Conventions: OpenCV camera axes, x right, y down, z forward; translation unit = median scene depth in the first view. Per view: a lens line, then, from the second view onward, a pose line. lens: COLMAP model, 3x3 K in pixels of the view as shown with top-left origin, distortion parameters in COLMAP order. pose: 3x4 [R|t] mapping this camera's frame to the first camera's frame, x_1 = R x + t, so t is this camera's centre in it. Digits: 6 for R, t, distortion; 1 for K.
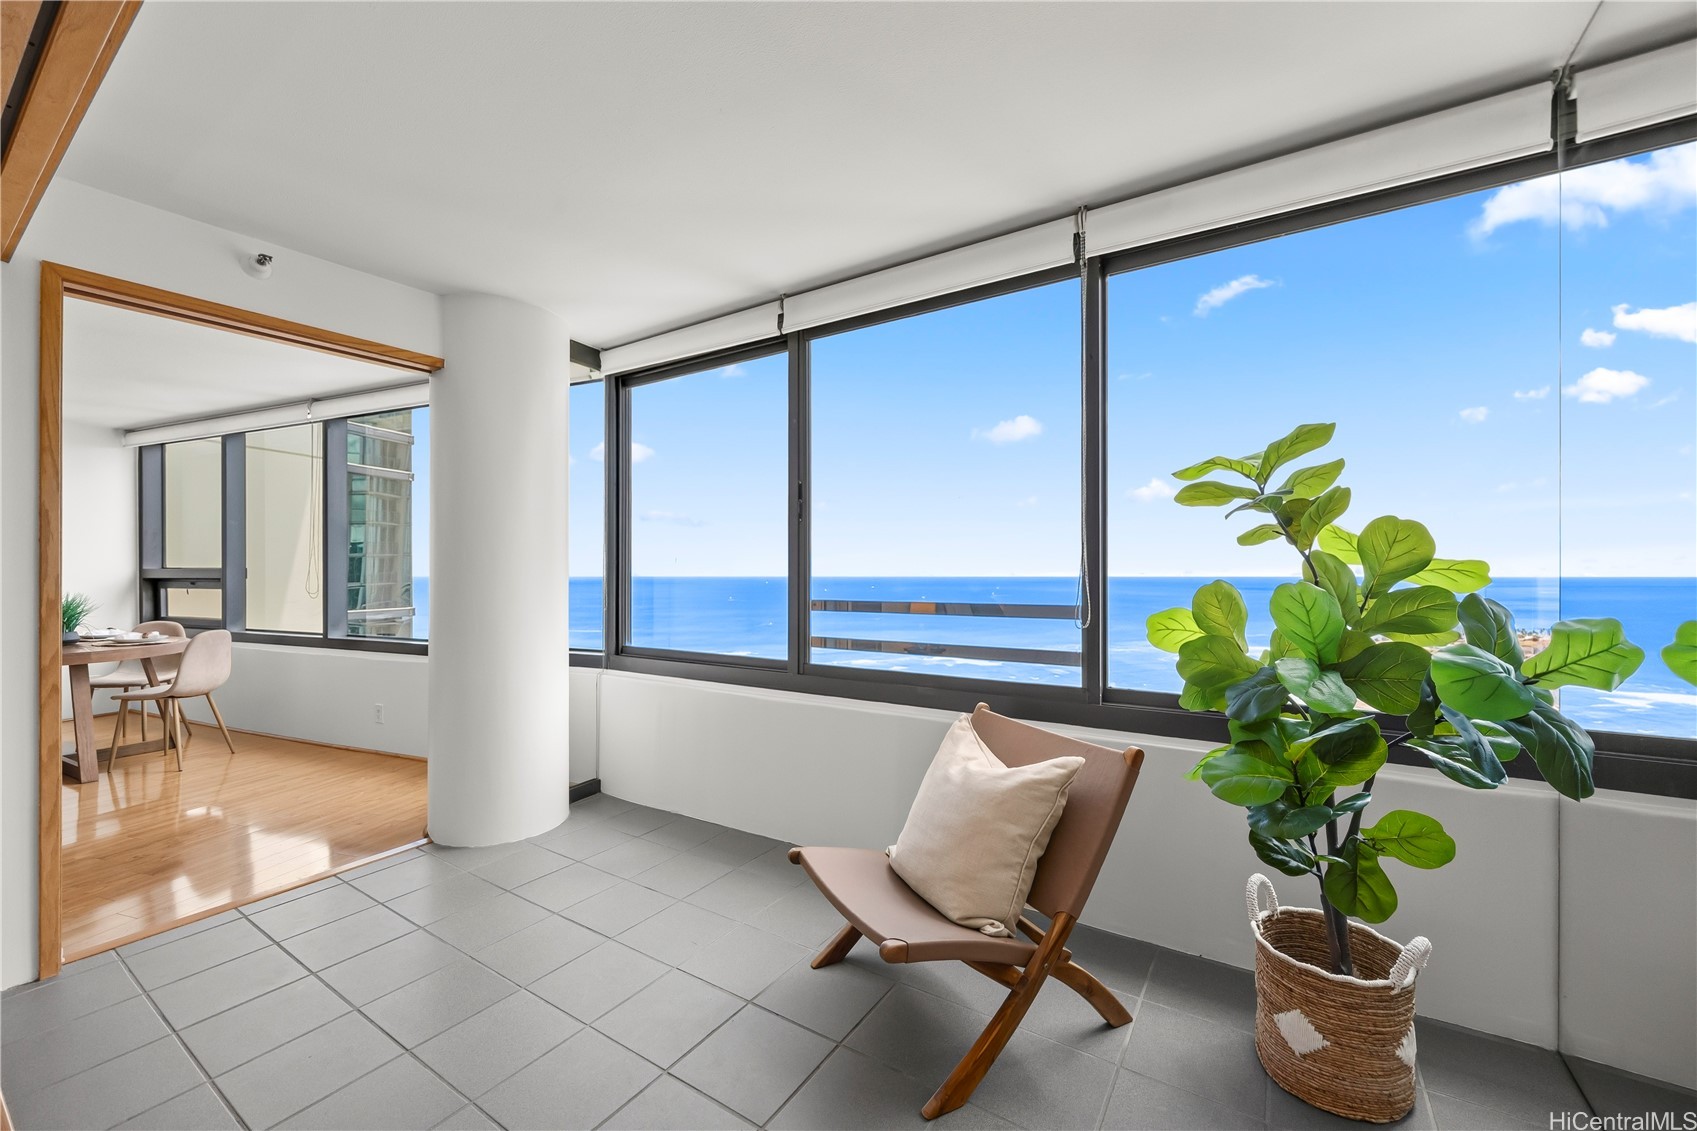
lens RADIAL K [[658.7, 0, 847.1], [0, 658.7, 571.0], [0, 0, 1]] dist [-0.002290, -0.000132]
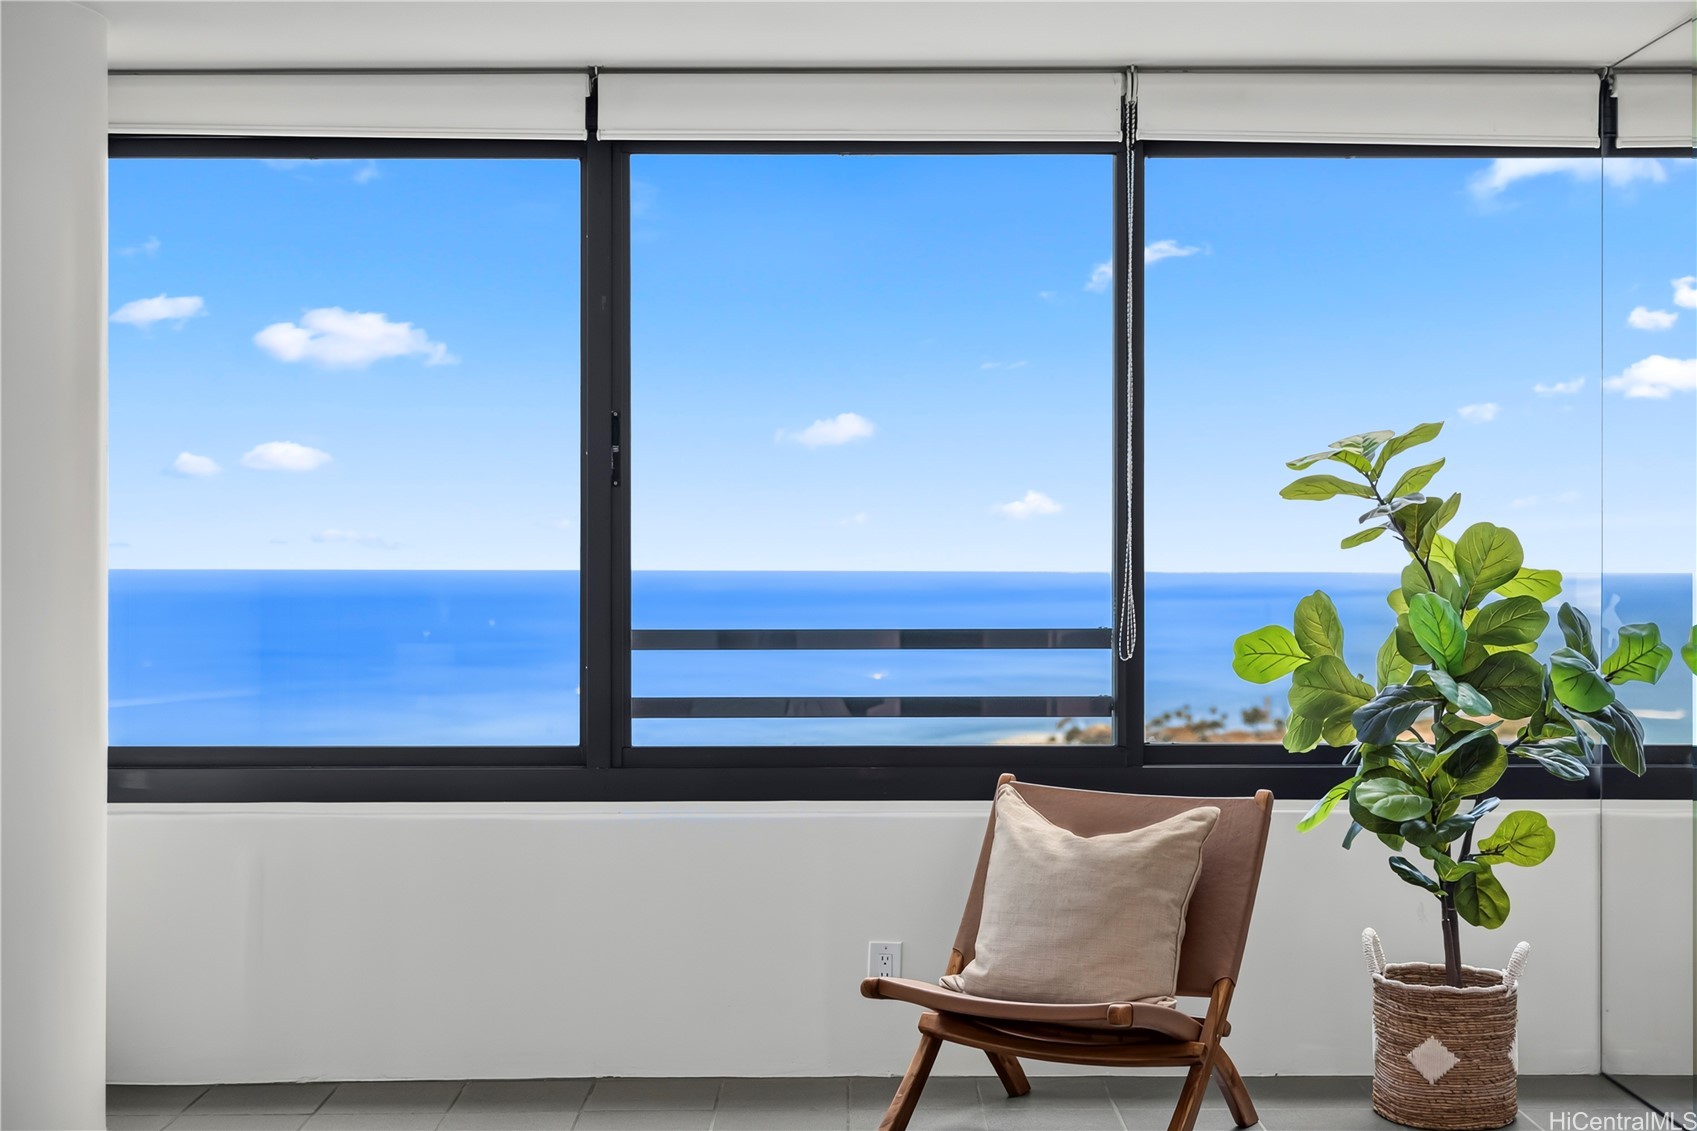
lens RADIAL K [[2177.1, 0, 848.5], [0, 2177.1, 565.5], [0, 0, 1]] dist [0.019985, 0.025463]
pose [[0.836897, 0.000548, 0.547360, -1.622771], [-0.002669, 0.999992, 0.003079, -0.028176], [-0.547354, -0.004038, 0.836892, -1.099922]]
